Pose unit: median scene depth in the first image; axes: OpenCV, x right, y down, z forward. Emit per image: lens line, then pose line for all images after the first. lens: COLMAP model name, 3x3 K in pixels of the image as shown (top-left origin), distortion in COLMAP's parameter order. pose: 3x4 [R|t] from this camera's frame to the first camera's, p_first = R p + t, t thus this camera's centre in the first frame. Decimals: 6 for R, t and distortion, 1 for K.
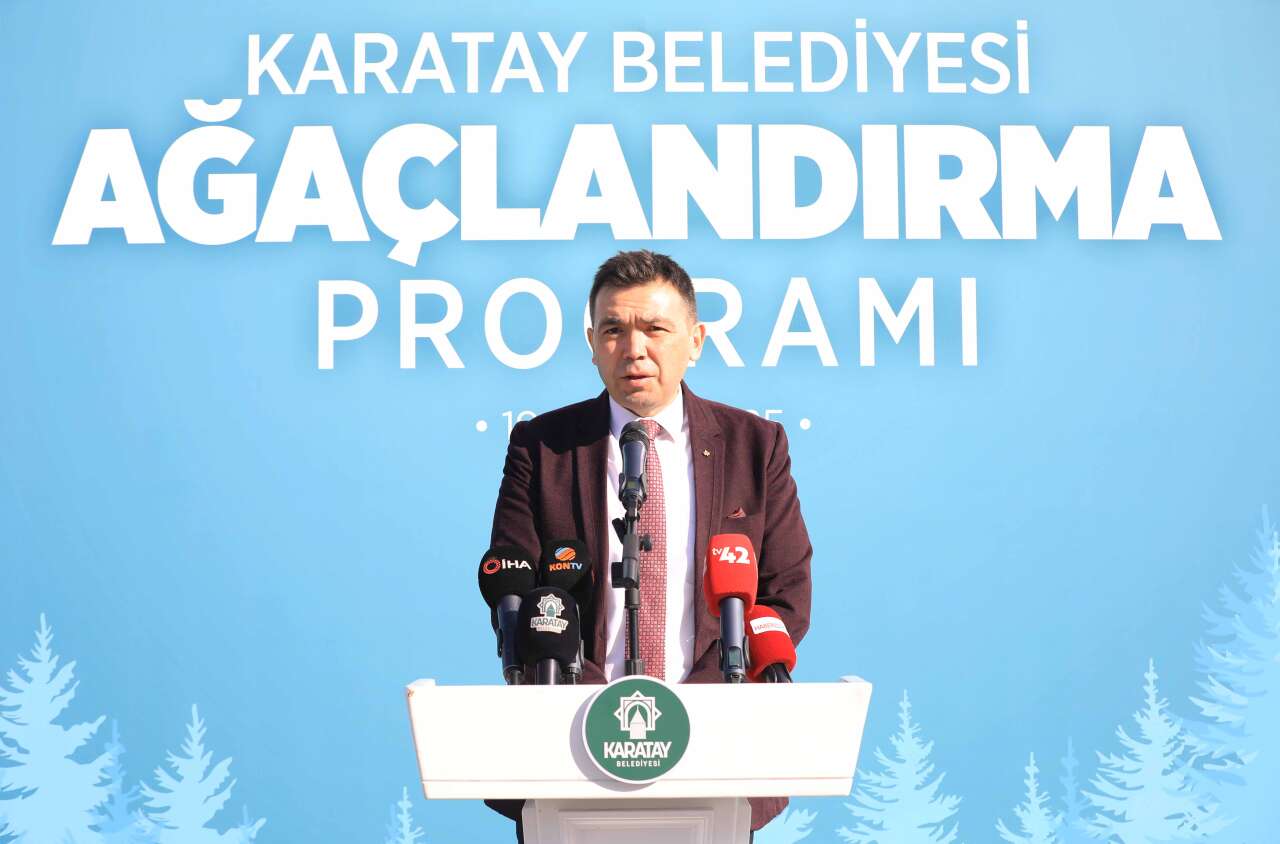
lens RADIAL K [[2621.2, 0, 641.3], [0, 2621.2, 421.0], [0, 0, 1]] dist [-0.090346, 0.000000]
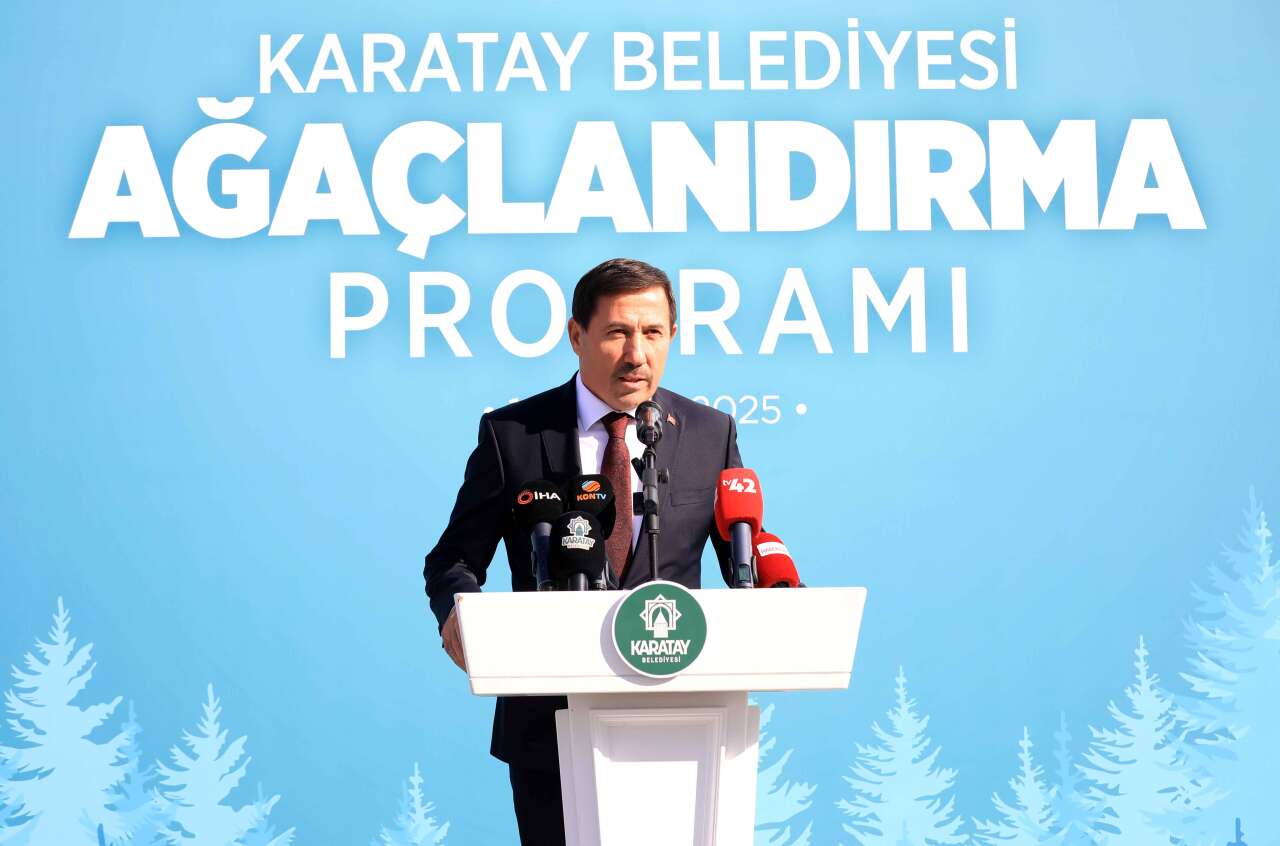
lens RADIAL K [[3112.9, 0, 634.4], [0, 3112.9, 422.3], [0, 0, 1]] dist [0.133561, 0.000000]
pose [[0.999906, -0.005812, 0.012456, -0.018925], [0.006254, 0.999341, -0.035769, 0.050125], [-0.012240, 0.035843, 0.999282, -0.229633]]
